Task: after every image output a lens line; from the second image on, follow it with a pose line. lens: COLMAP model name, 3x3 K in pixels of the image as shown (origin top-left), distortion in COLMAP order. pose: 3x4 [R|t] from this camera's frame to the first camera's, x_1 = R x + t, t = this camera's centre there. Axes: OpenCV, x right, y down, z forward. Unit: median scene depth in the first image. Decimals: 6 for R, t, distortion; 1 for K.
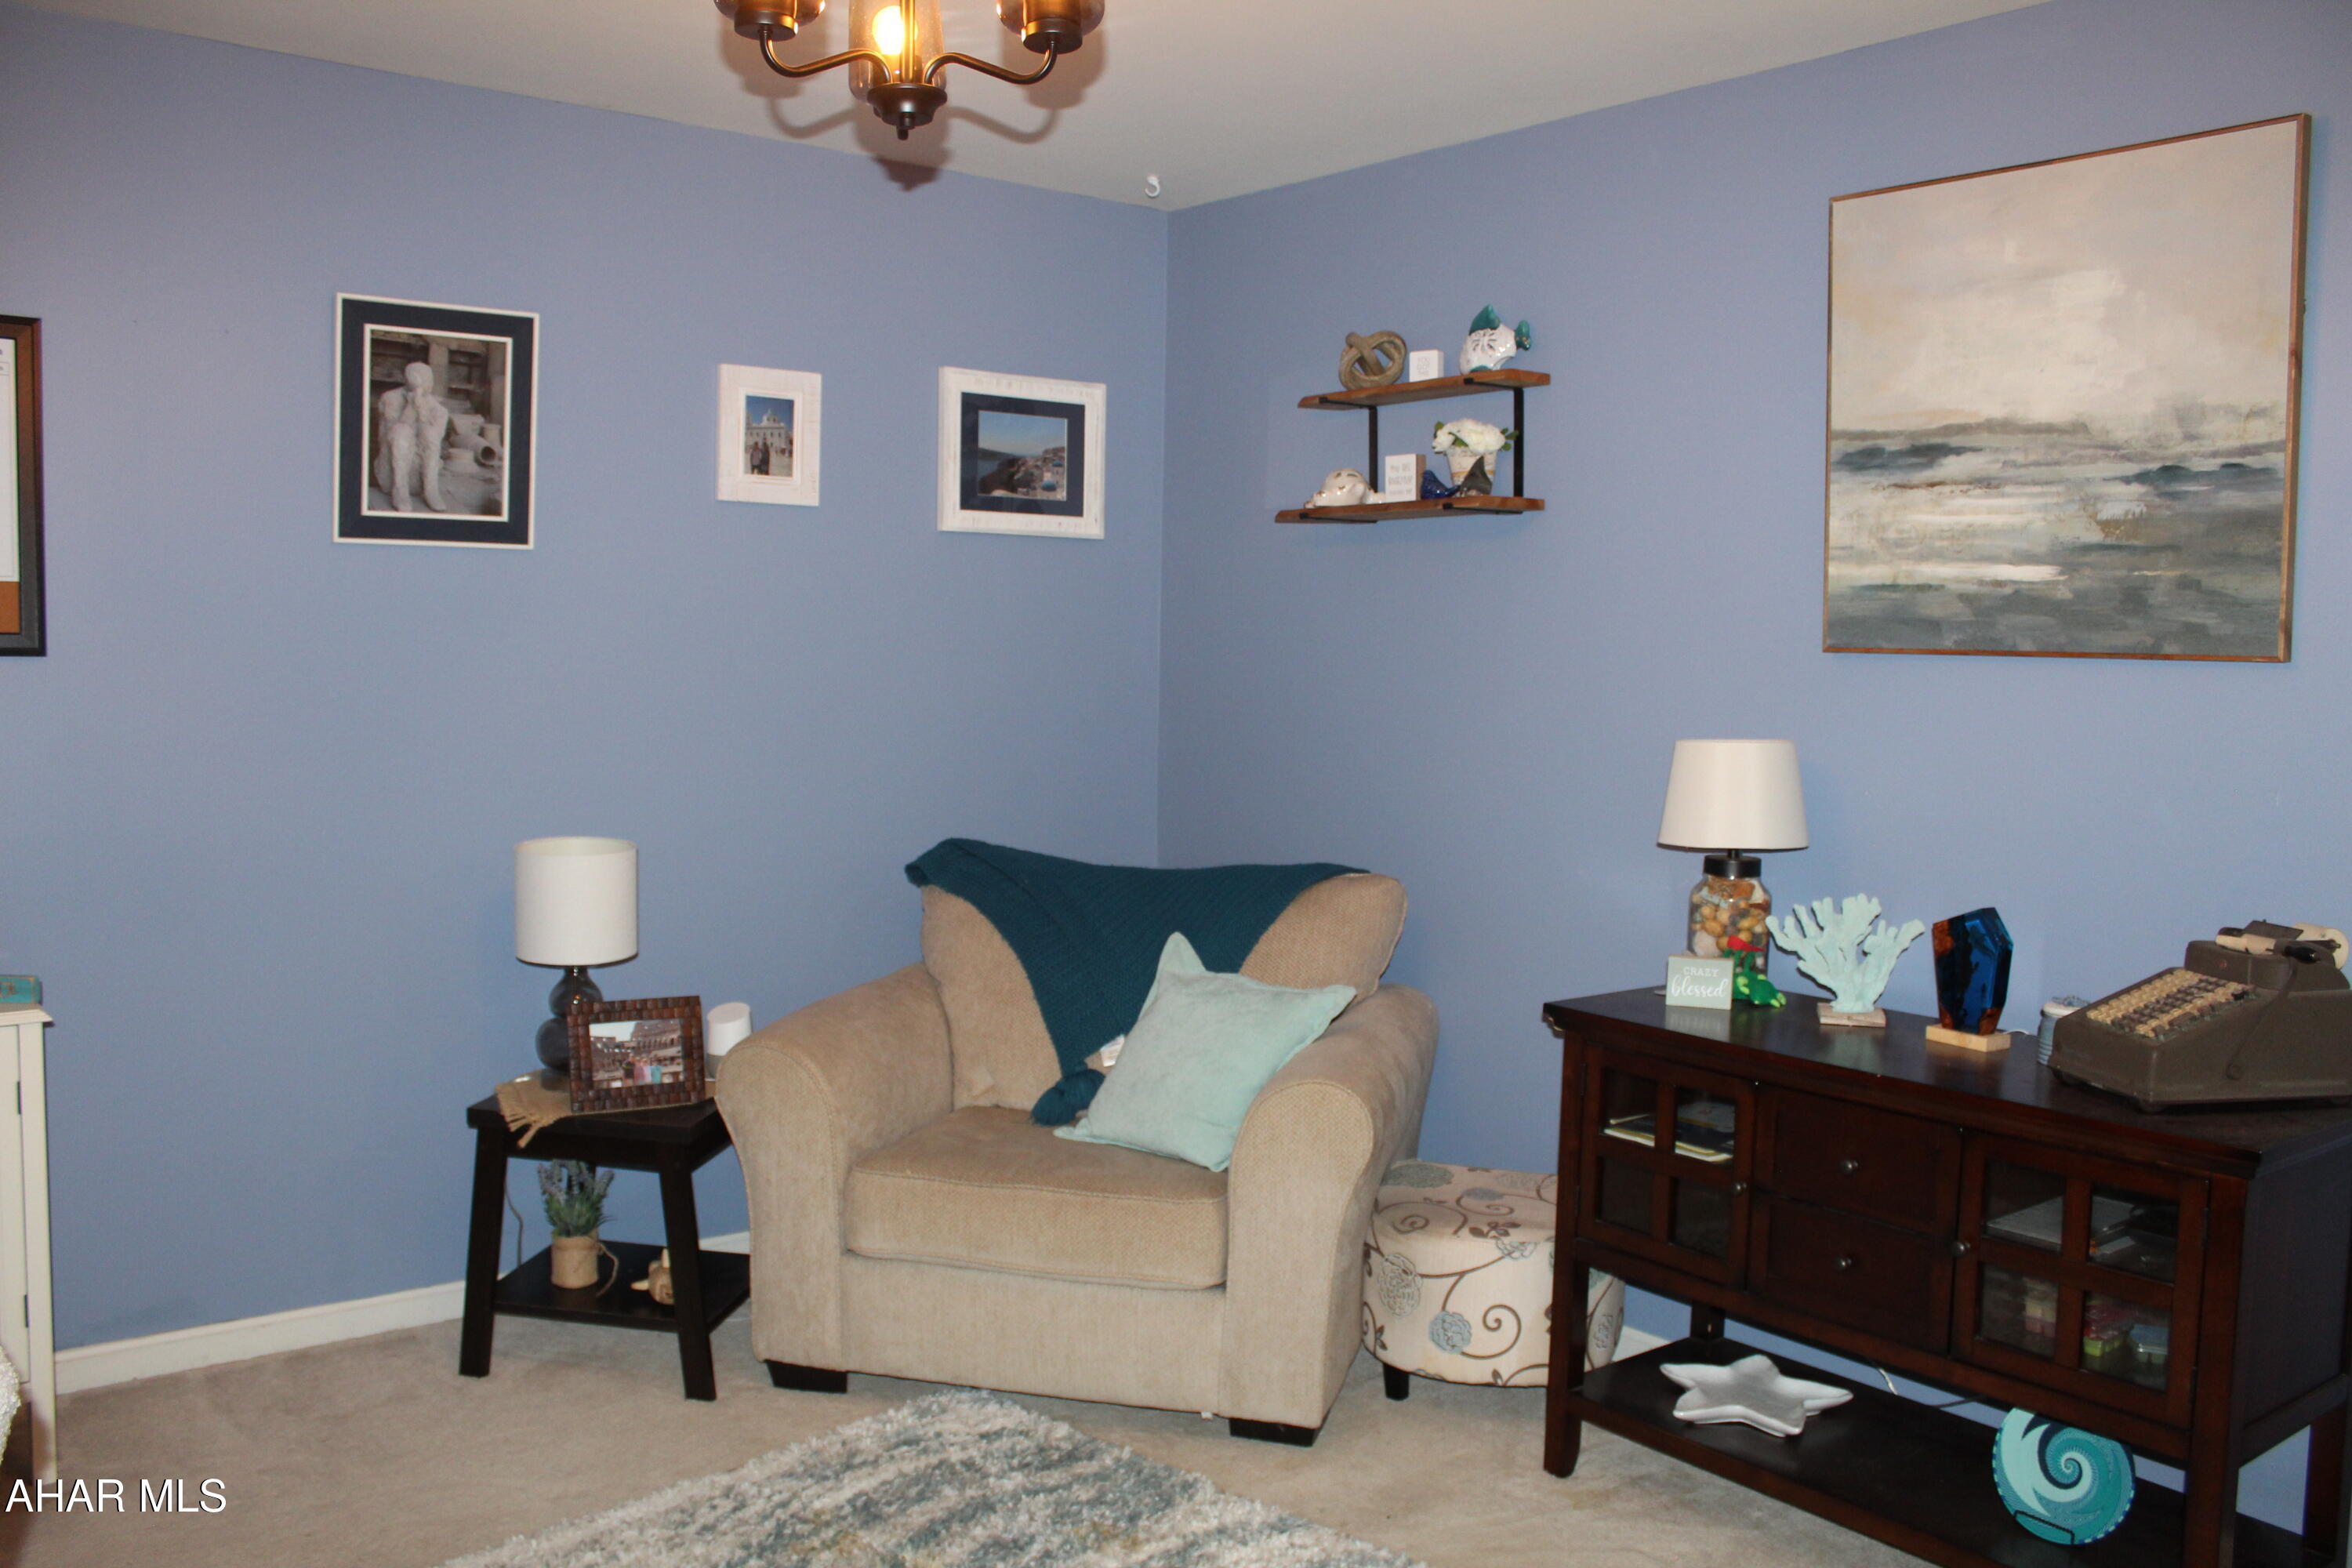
lens RADIAL K [[1922.5, 0, 1176.0], [0, 1922.5, 784.0], [0, 0, 1]] dist [-0.164896, 0.139382]
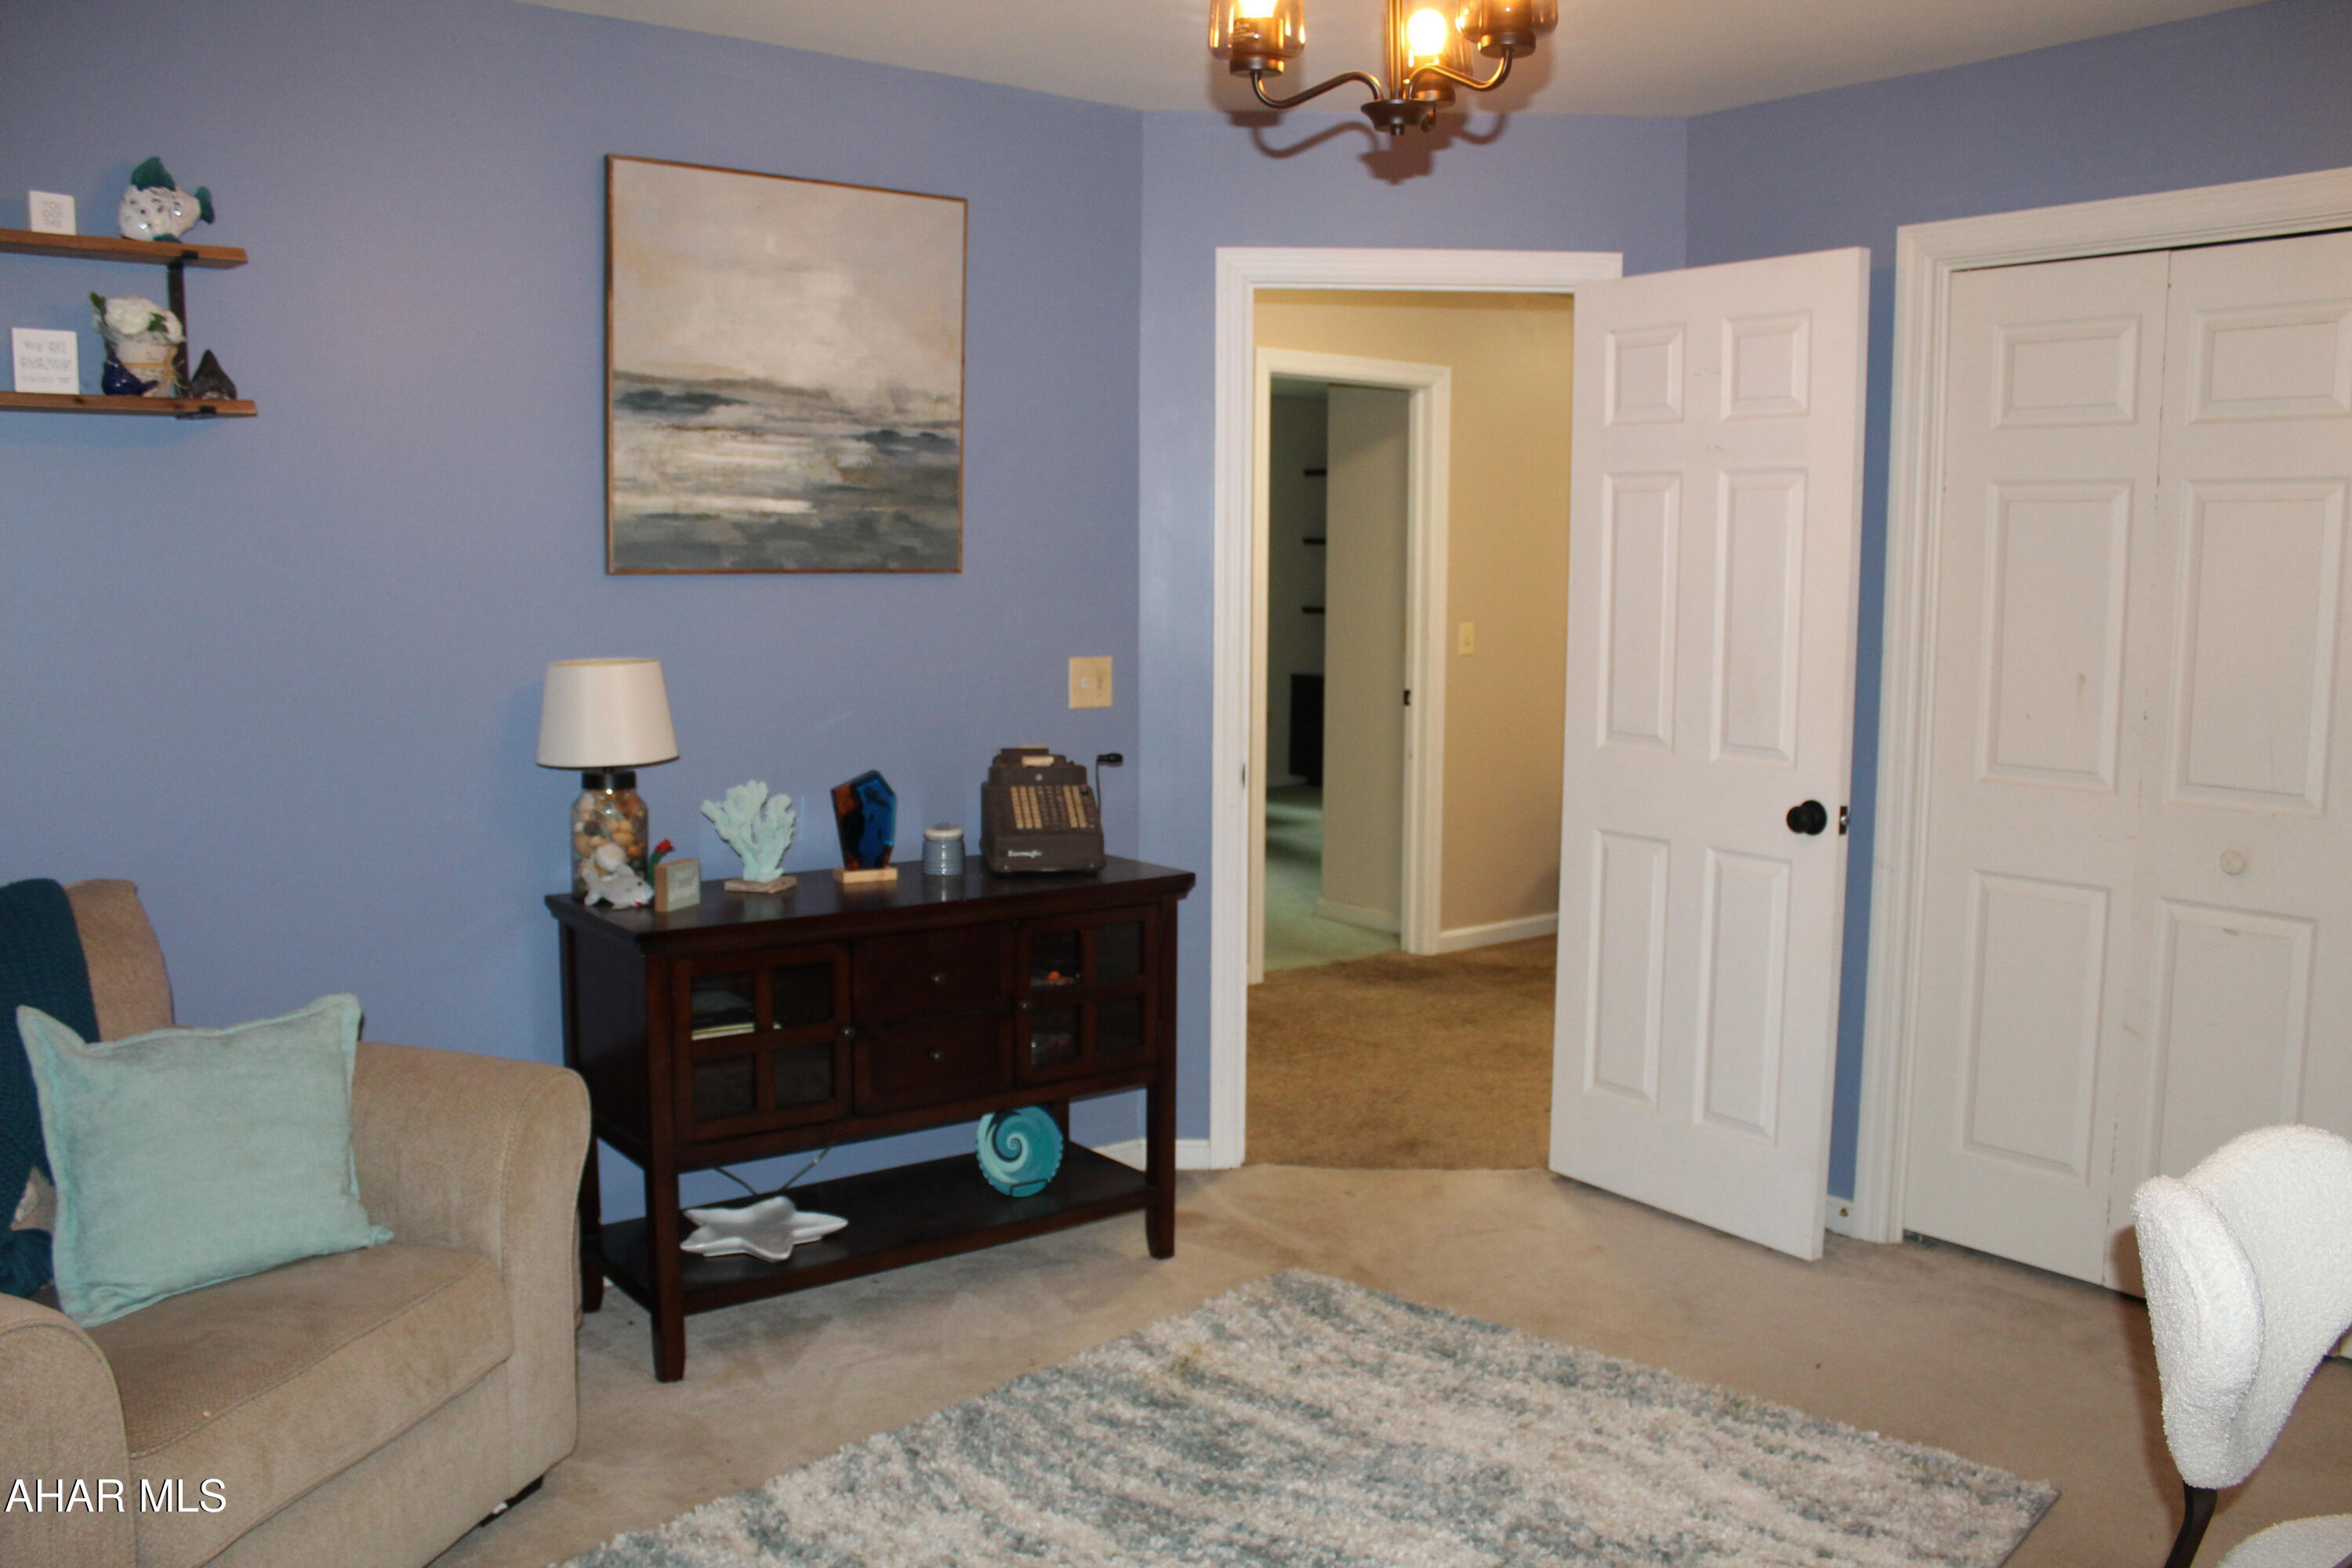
lens RADIAL K [[1922.5, 0, 1176.0], [0, 1922.5, 784.0], [0, 0, 1]] dist [-0.164896, 0.139382]
pose [[0.009069, -0.136324, 0.990623, -0.828766], [0.063350, 0.988752, 0.135487, -0.085798], [-0.997950, 0.061527, 0.017603, 0.731091]]
